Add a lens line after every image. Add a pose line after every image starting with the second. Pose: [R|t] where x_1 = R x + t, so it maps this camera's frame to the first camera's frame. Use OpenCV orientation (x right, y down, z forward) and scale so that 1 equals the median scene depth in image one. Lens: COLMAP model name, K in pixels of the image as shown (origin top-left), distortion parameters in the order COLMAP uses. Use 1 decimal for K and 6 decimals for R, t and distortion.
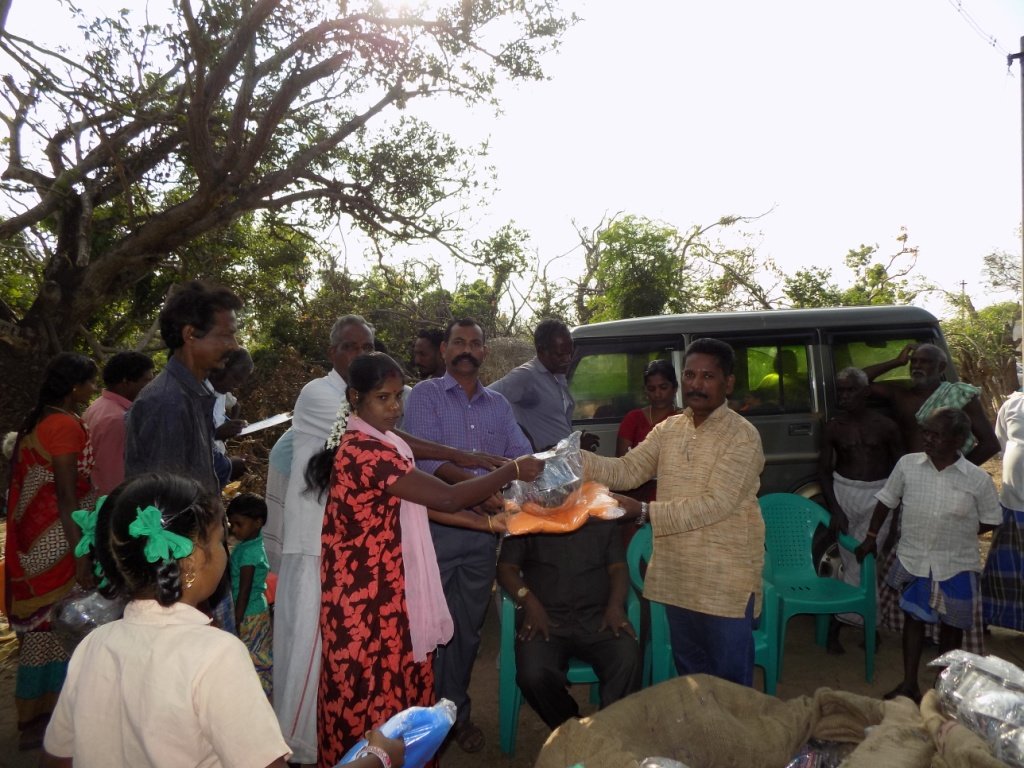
lens RADIAL K [[692.7, 0, 518.1], [0, 692.7, 376.1], [0, 0, 1]] dist [-0.071493, 0.075512]
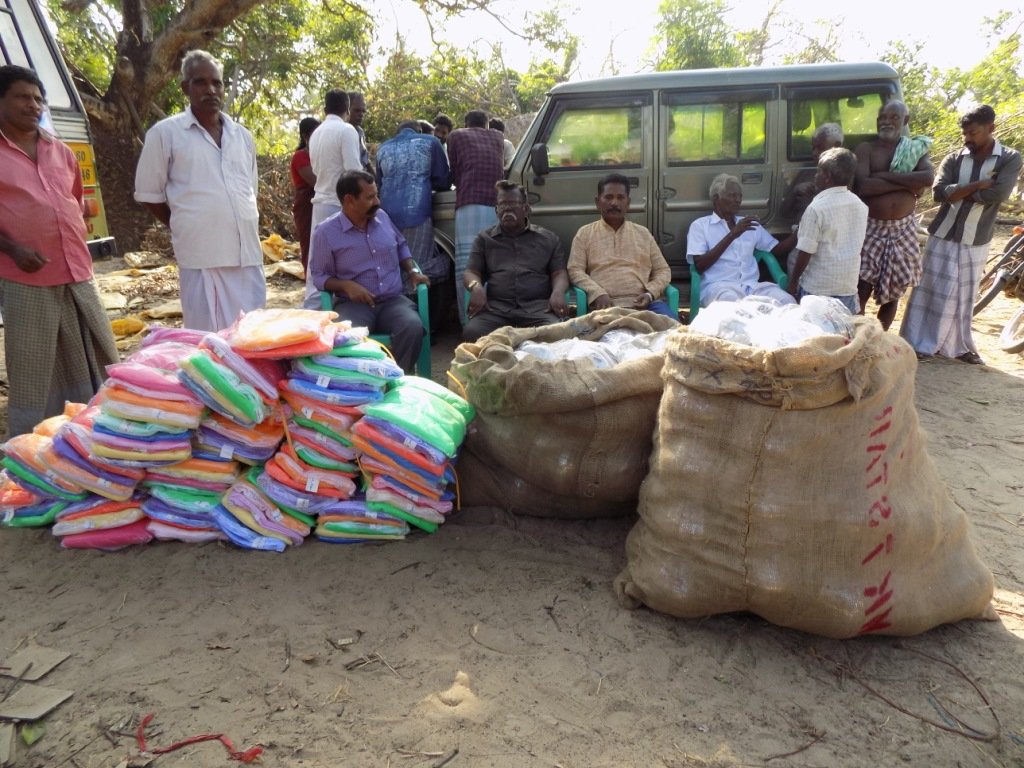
lens RADIAL K [[692.7, 0, 518.1], [0, 692.7, 376.1], [0, 0, 1]] dist [-0.071493, 0.075512]
pose [[0.993489, 0.035868, -0.108136, 0.062901], [-0.003142, 0.957412, 0.288707, 0.025885], [0.113886, -0.286487, 0.951291, -0.089532]]
